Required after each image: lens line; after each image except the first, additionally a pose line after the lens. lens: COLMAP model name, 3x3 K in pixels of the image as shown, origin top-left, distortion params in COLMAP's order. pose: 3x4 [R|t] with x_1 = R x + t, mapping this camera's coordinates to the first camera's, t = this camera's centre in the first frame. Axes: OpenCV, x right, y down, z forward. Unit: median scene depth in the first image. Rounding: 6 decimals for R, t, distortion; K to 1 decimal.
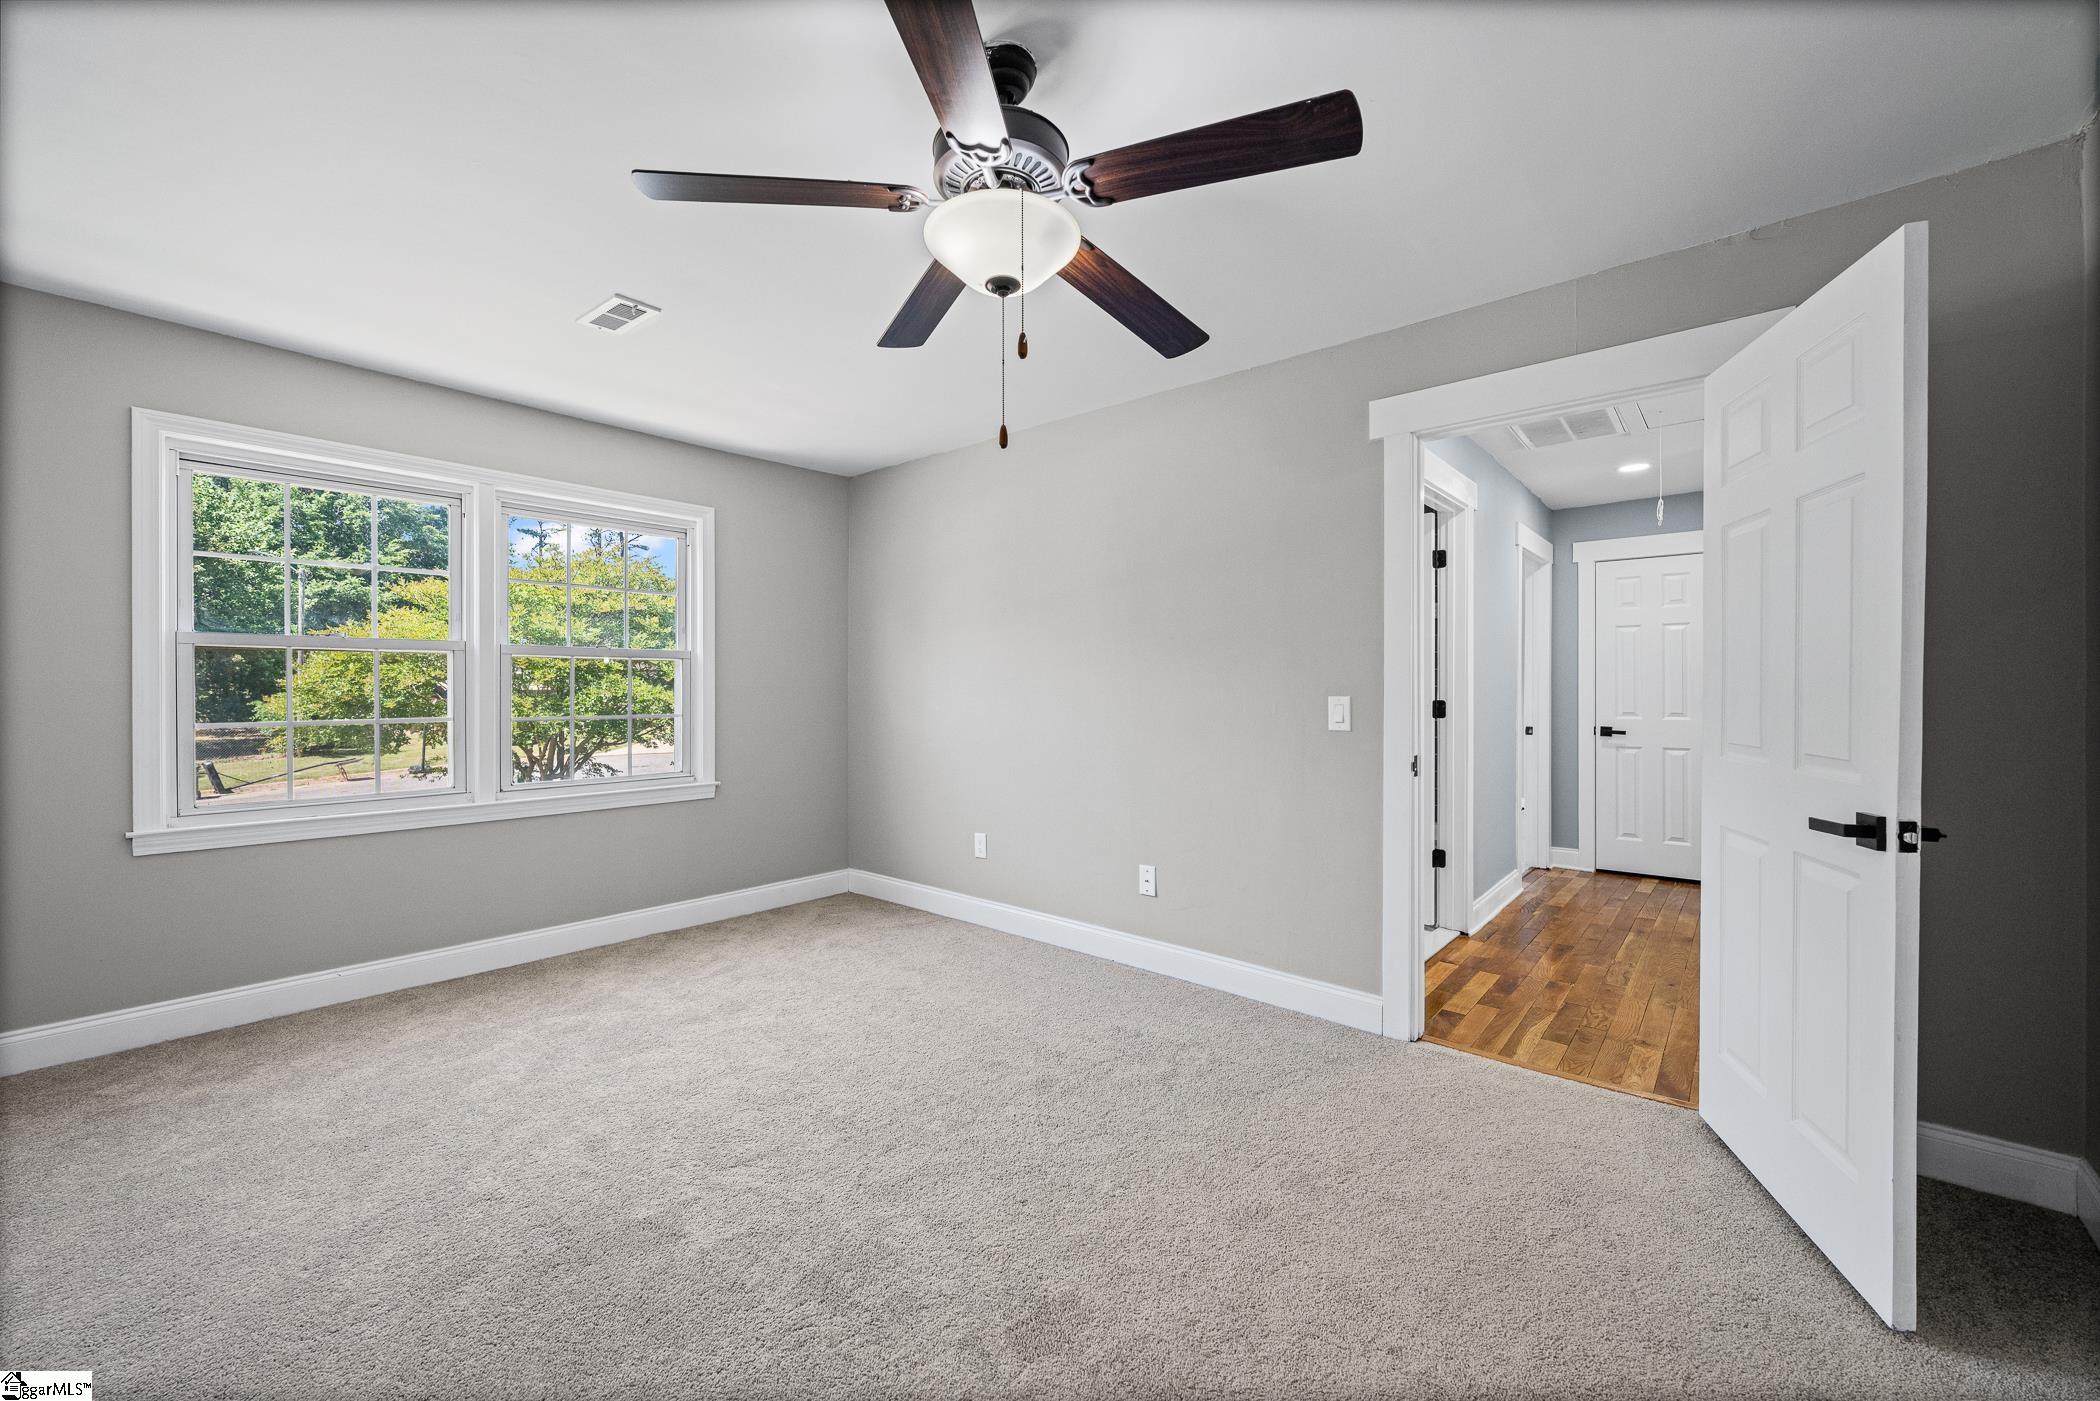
lens RADIAL K [[837.8, 0, 1050.9], [0, 837.8, 687.7], [0, 0, 1]] dist [0.001099, 0.000298]
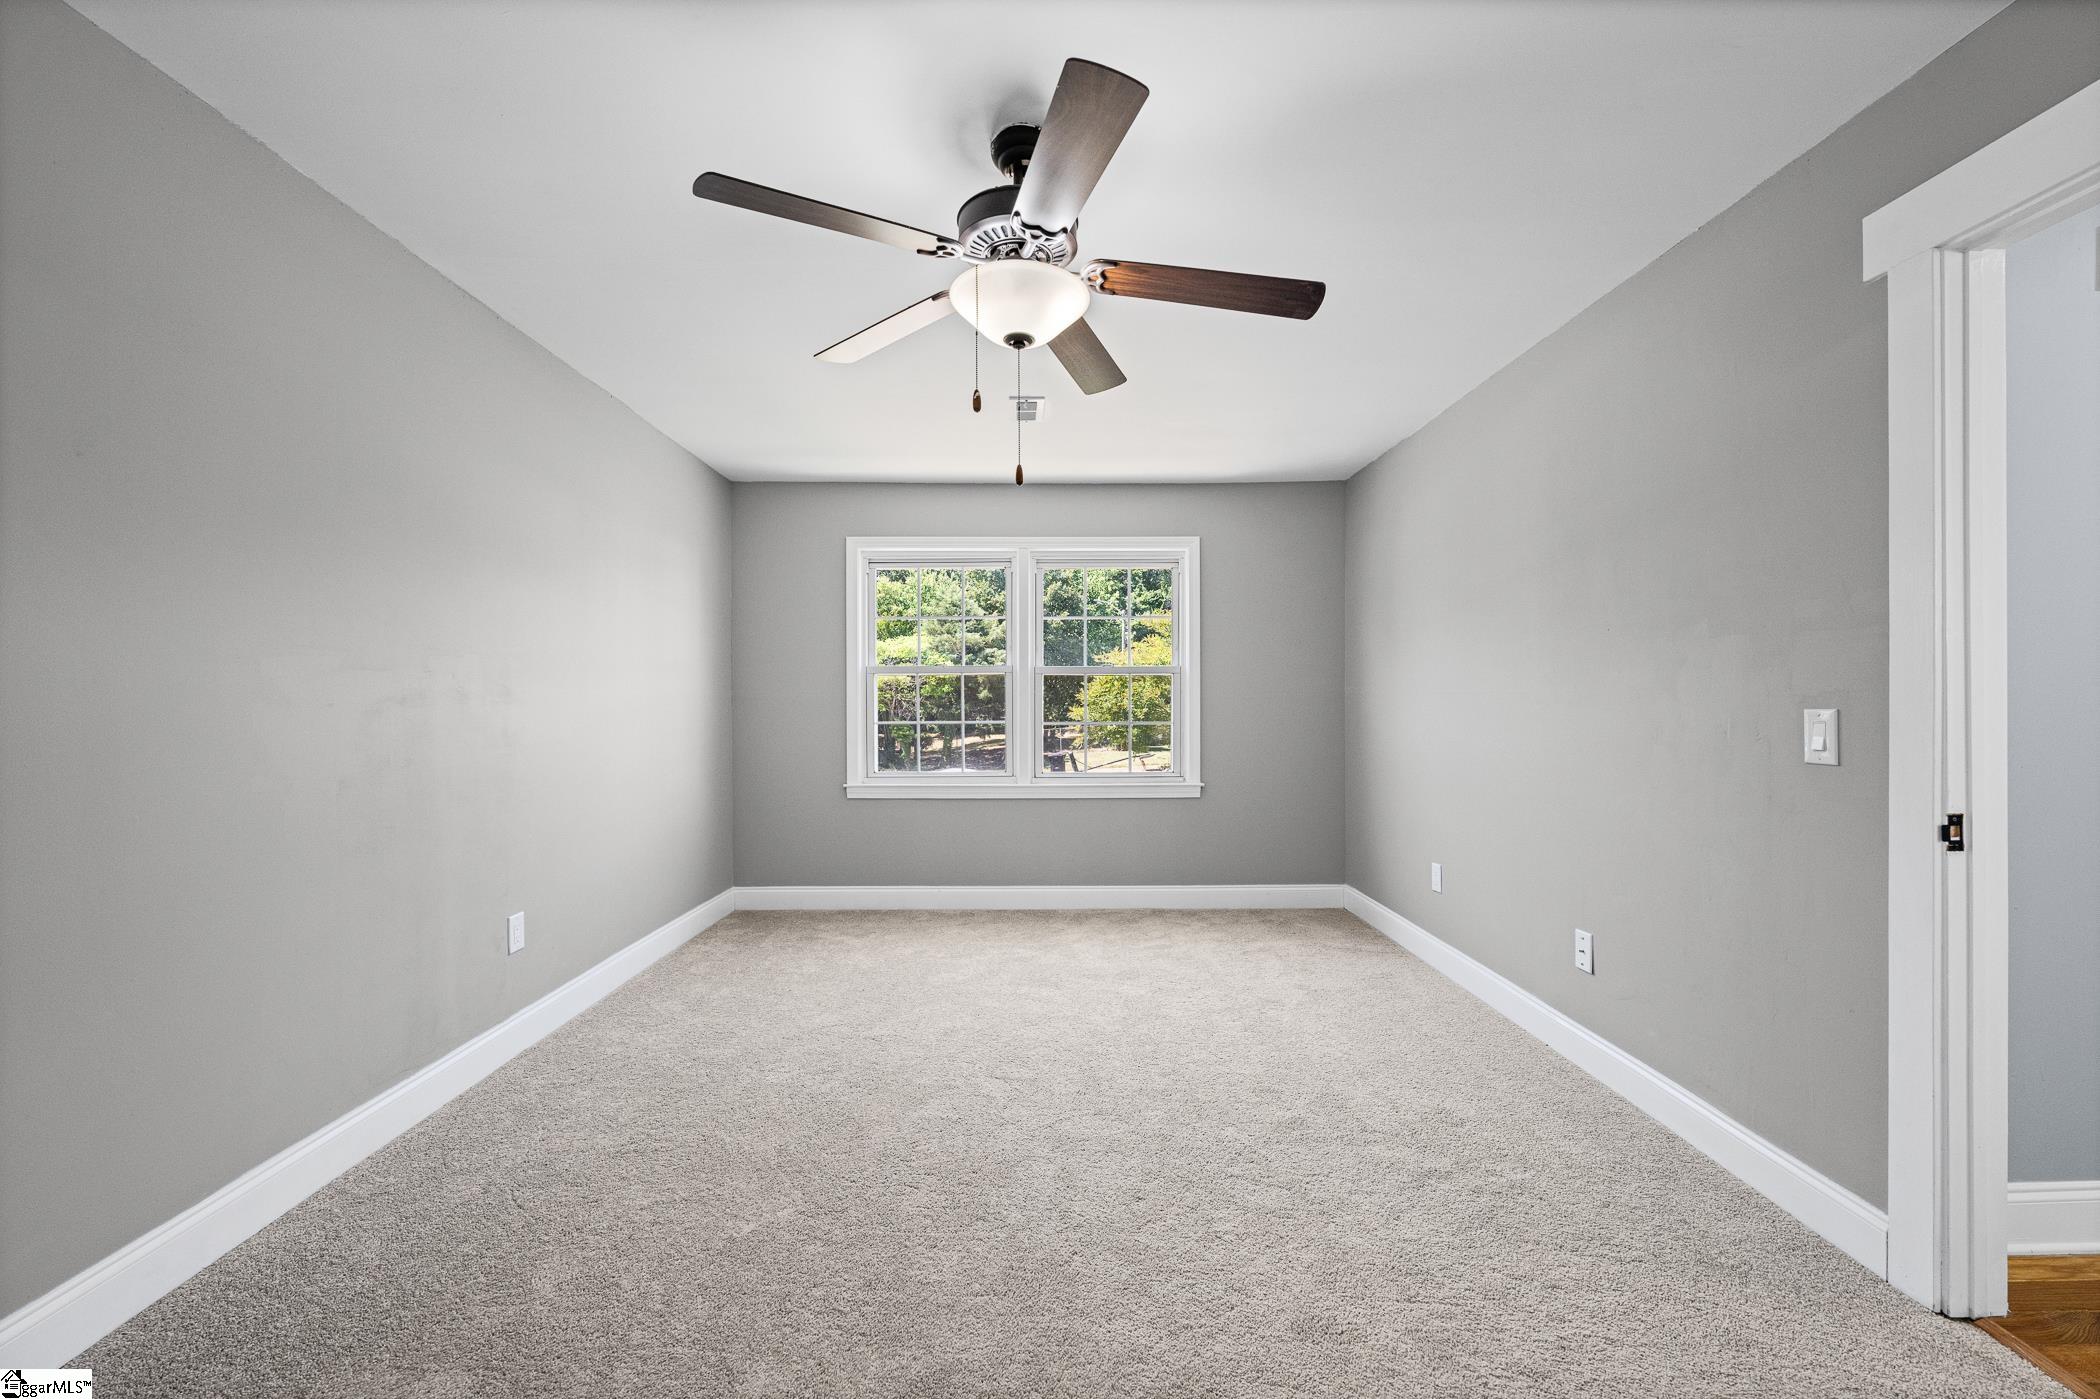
lens RADIAL K [[851.7, 0, 1050.0], [0, 851.7, 699.5], [0, 0, 1]] dist [0.001601, 0.000713]
pose [[0.655699, -0.003158, -0.755016, 0.400825], [0.003343, 0.999994, -0.001279, 0.002445], [0.755015, -0.001685, 0.655705, 0.137727]]
